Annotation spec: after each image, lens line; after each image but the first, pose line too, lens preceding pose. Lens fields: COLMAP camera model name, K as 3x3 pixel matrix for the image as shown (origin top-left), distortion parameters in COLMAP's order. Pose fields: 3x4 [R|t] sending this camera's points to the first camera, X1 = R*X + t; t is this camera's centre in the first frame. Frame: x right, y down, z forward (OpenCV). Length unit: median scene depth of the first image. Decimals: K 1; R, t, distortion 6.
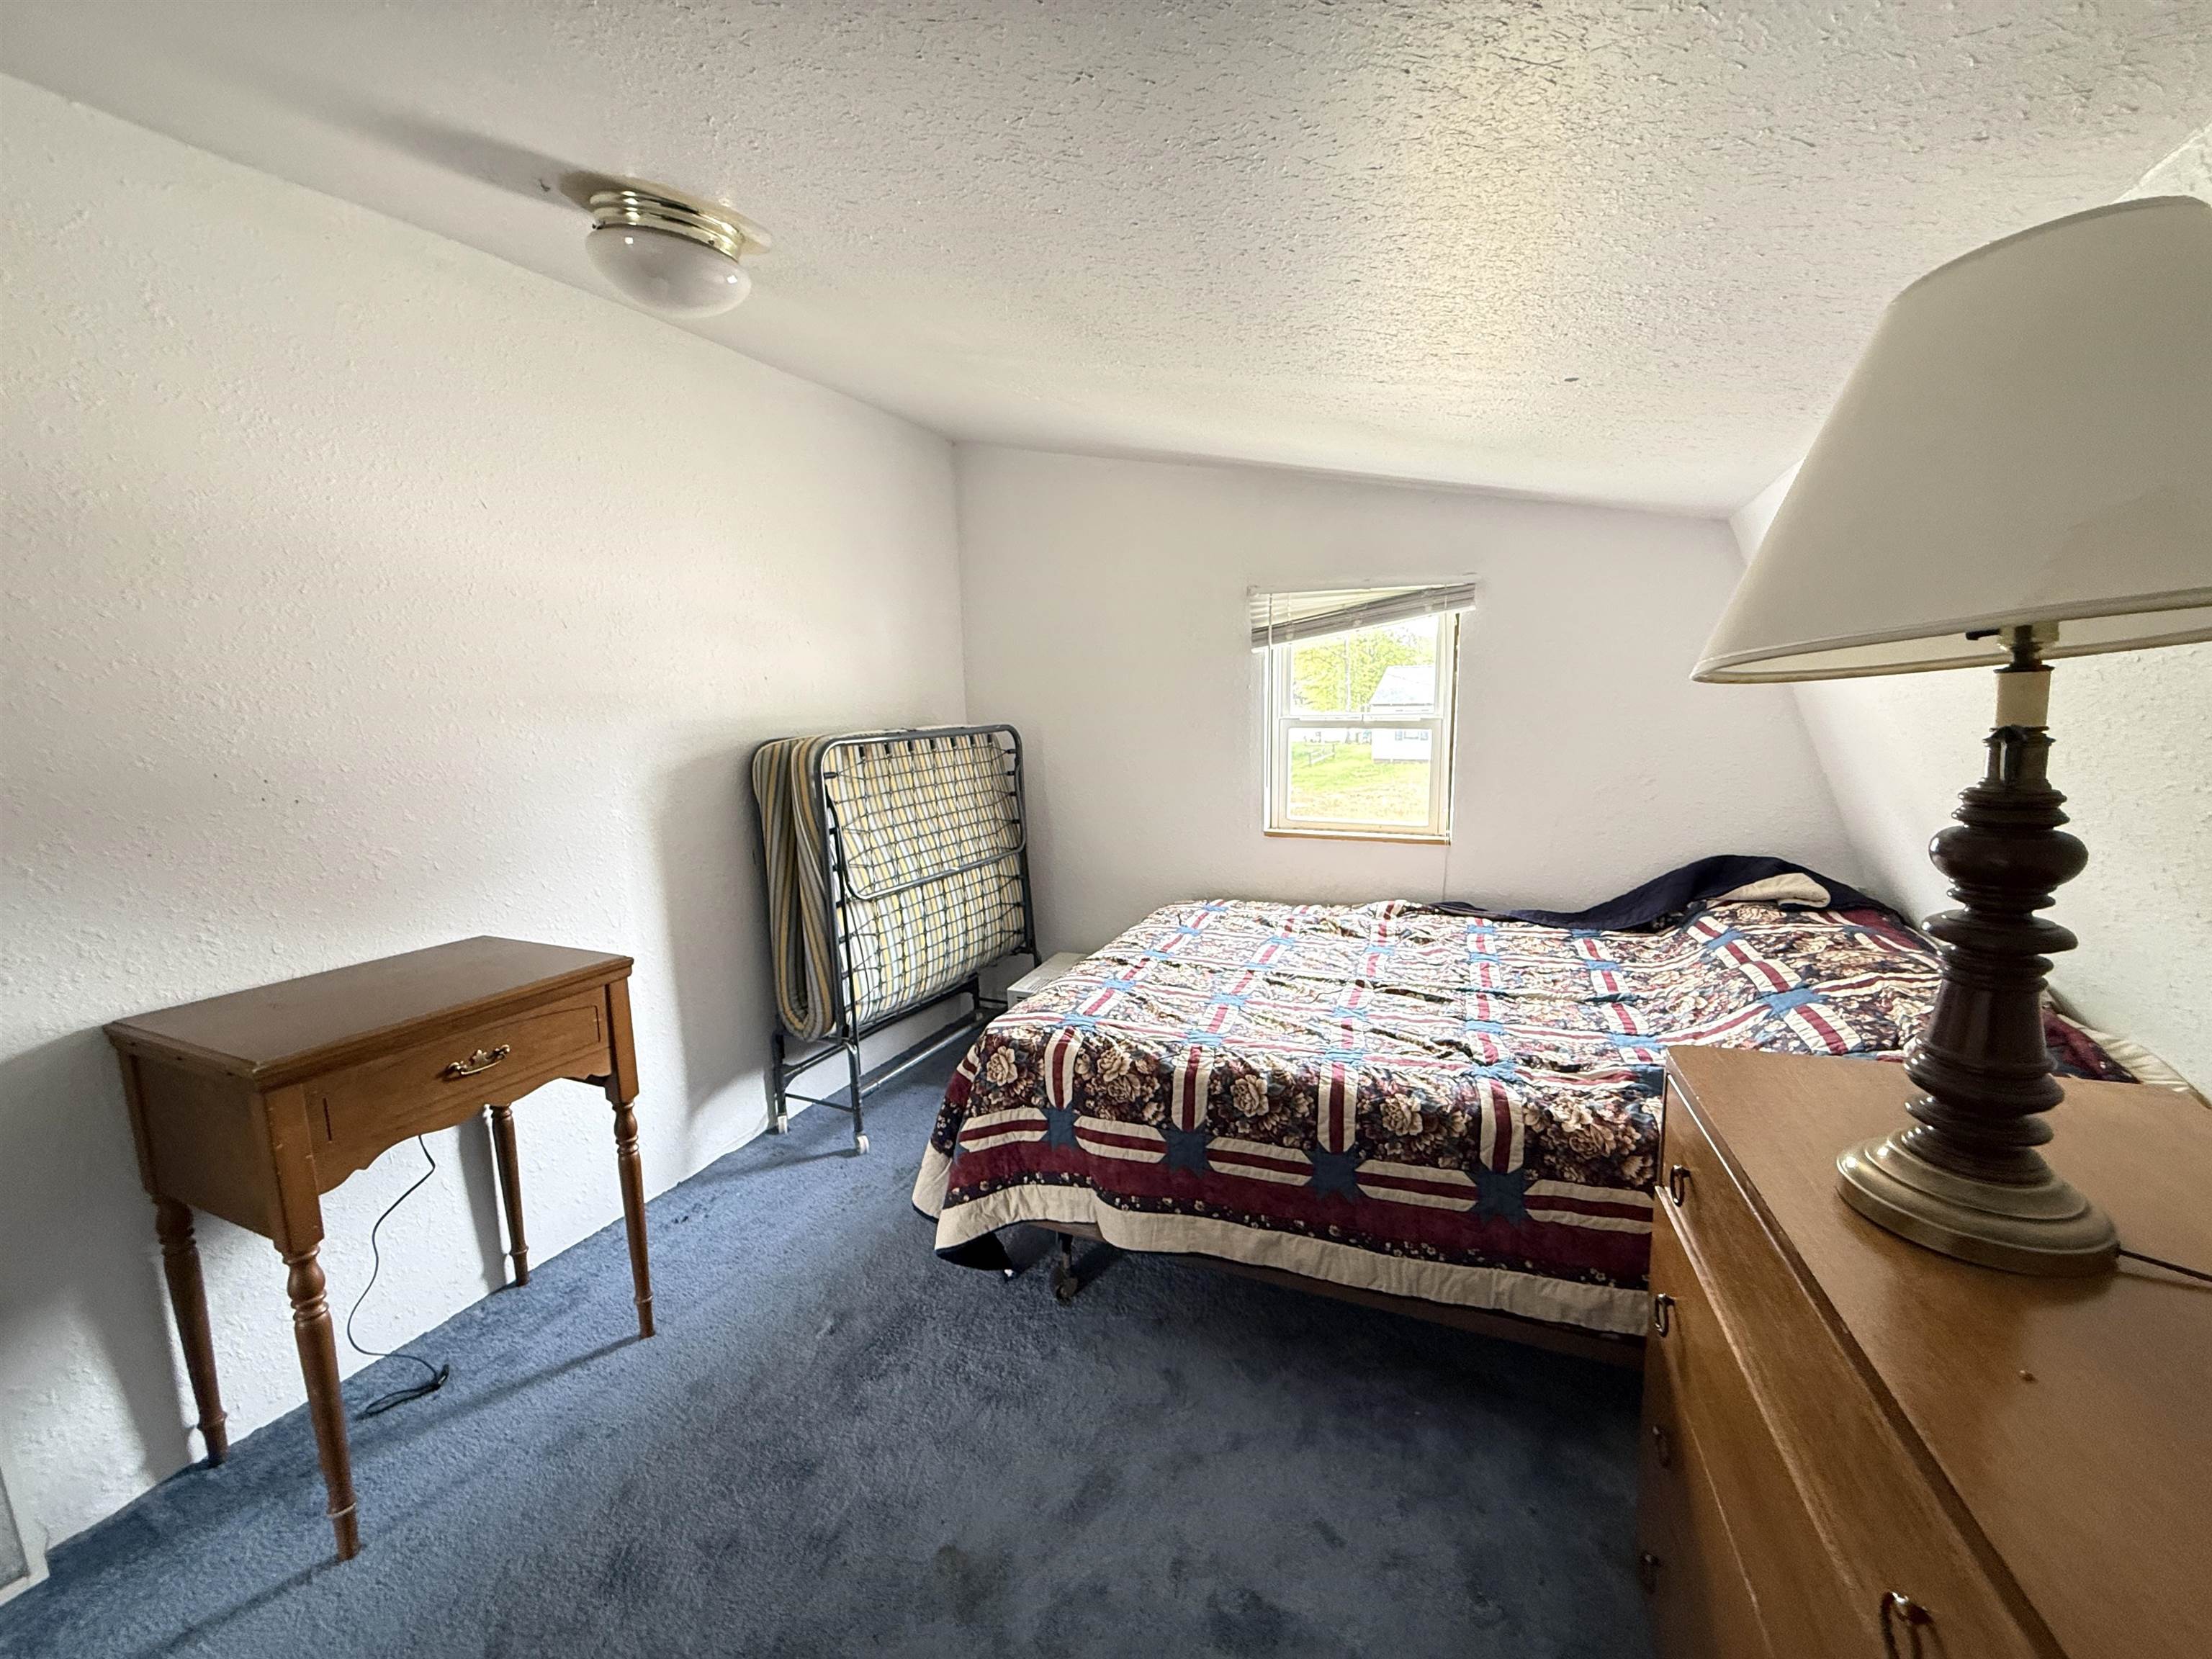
lens RADIAL K [[890.9, 0, 1091.8], [0, 890.9, 827.9], [0, 0, 1]] dist [0.001040, 0.000389]
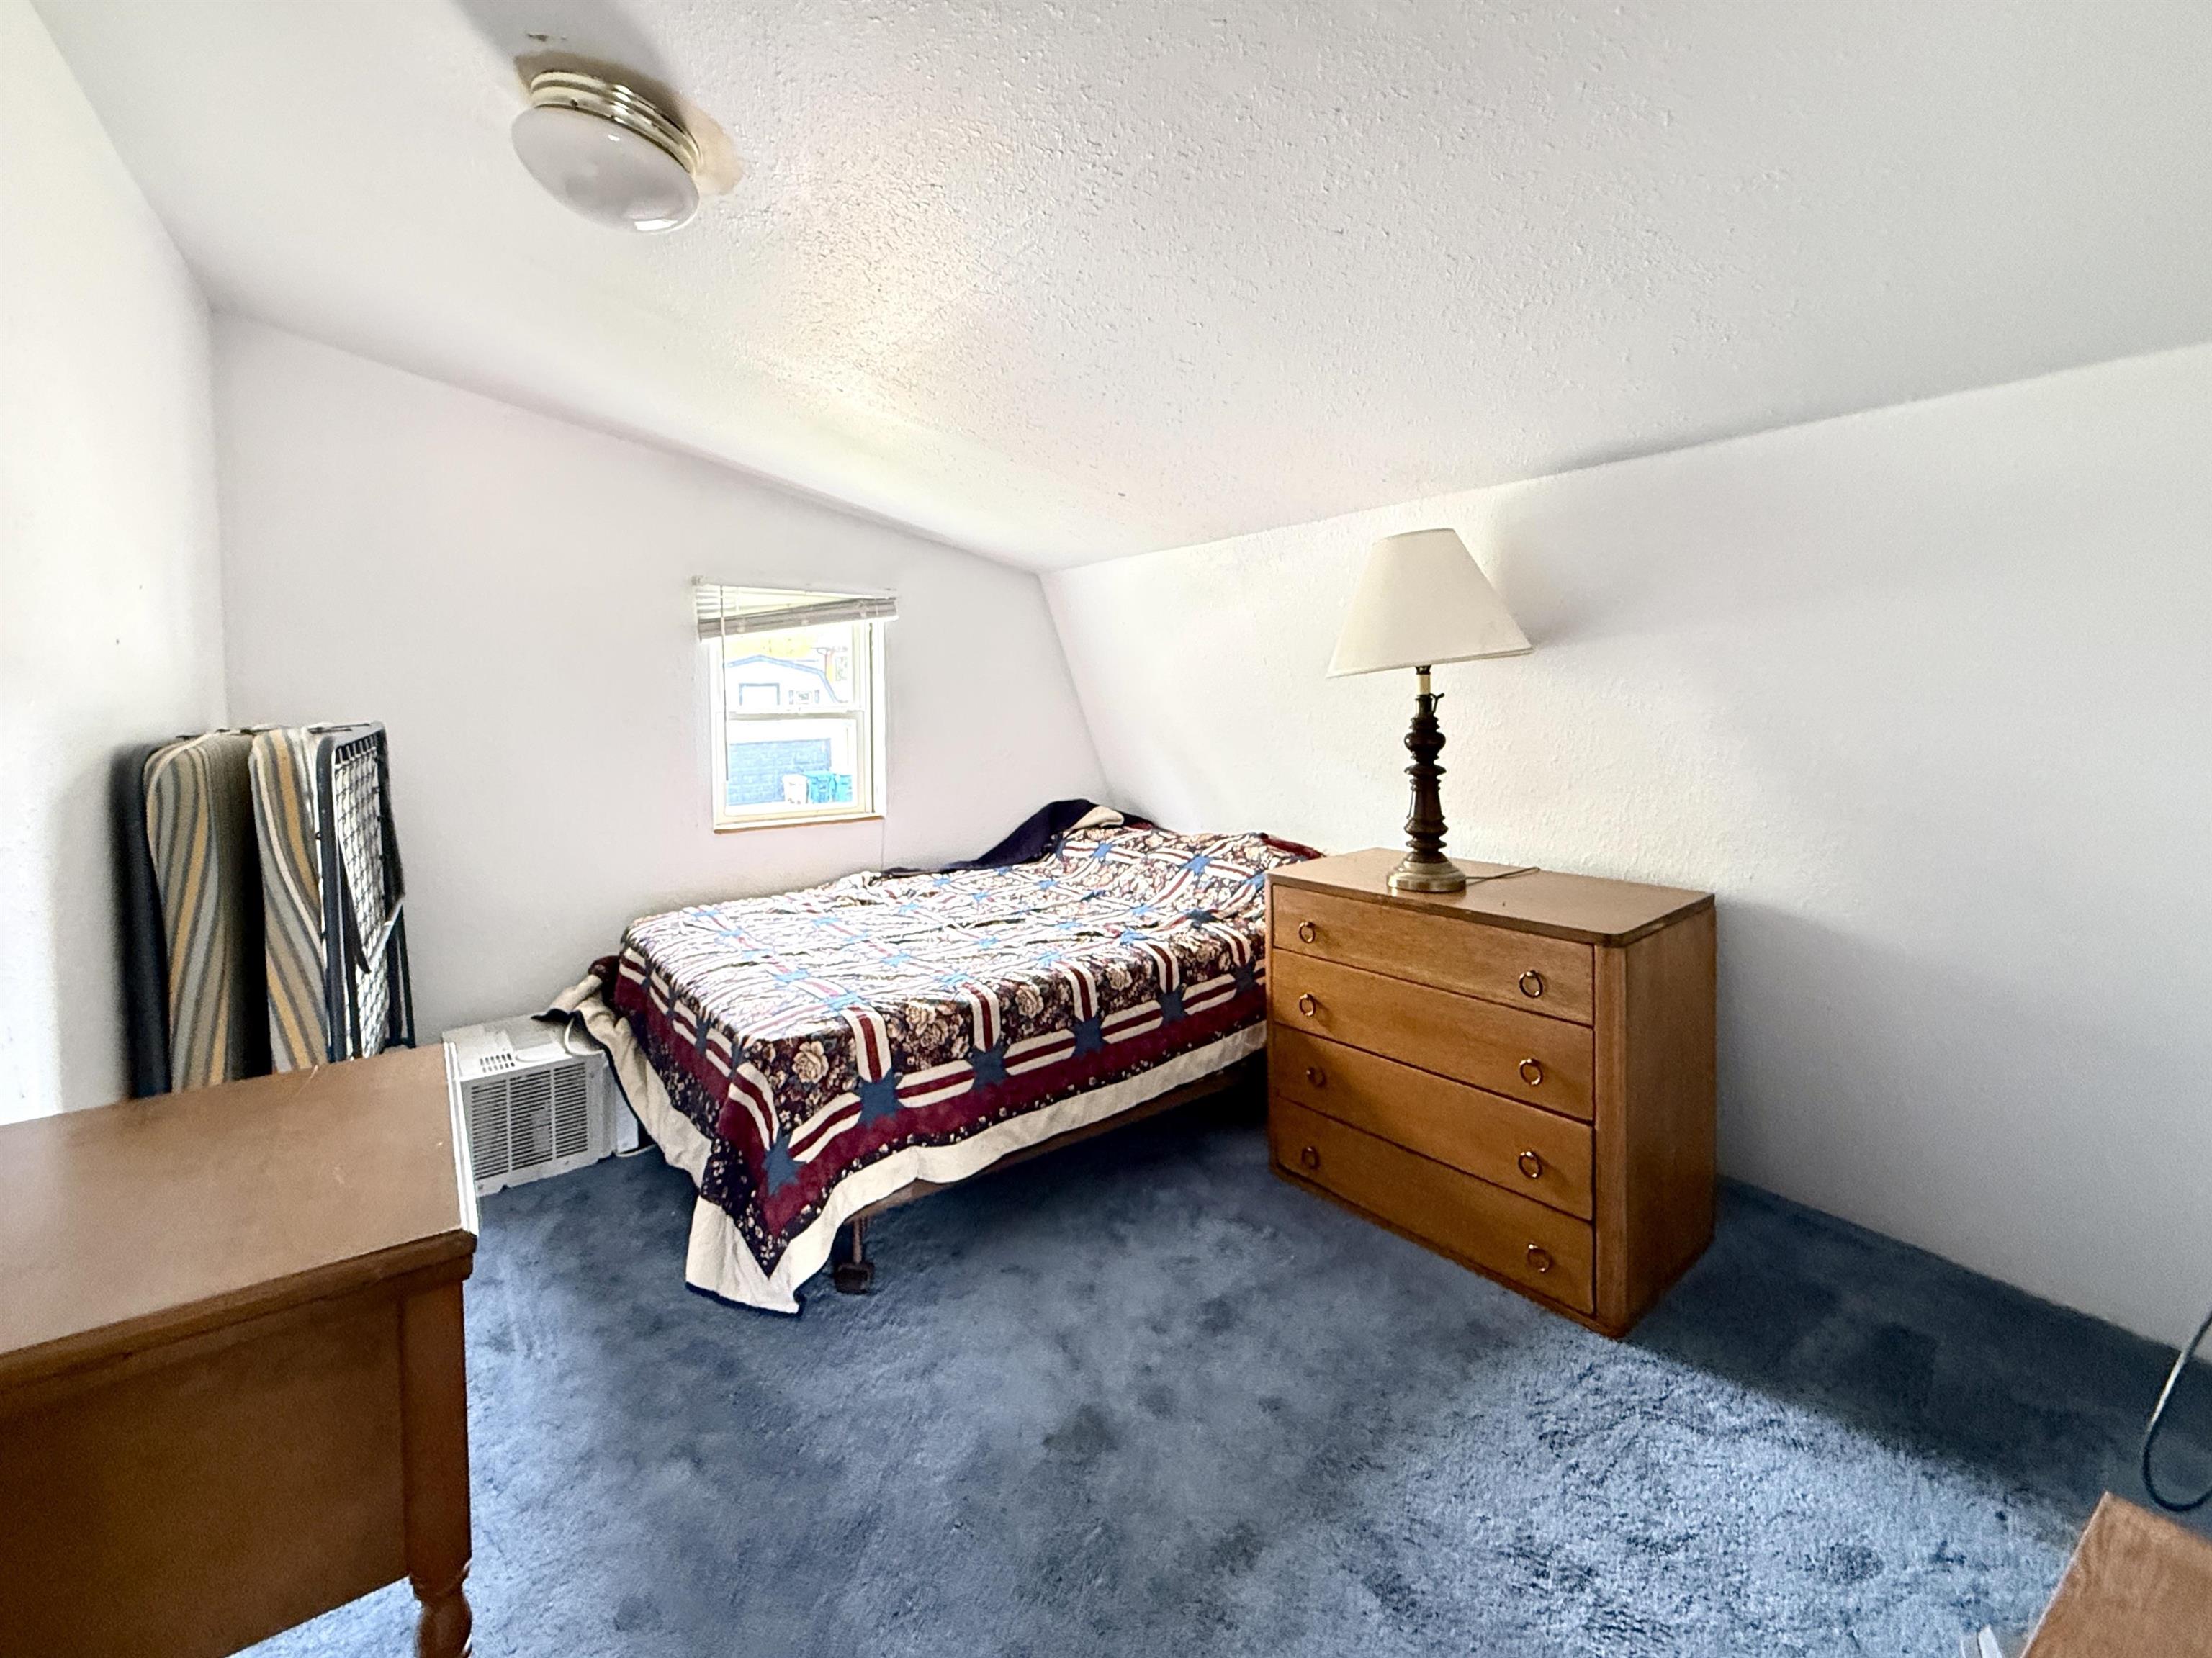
lens RADIAL K [[1041.3, 0, 1097.6], [0, 1041.3, 727.6], [0, 0, 1]] dist [0.000186, -0.000121]
pose [[0.468076, -0.012677, 0.883597, -1.009688], [0.127776, 0.990360, -0.053479, 0.014086], [-0.874402, 0.137935, 0.465183, 0.185423]]
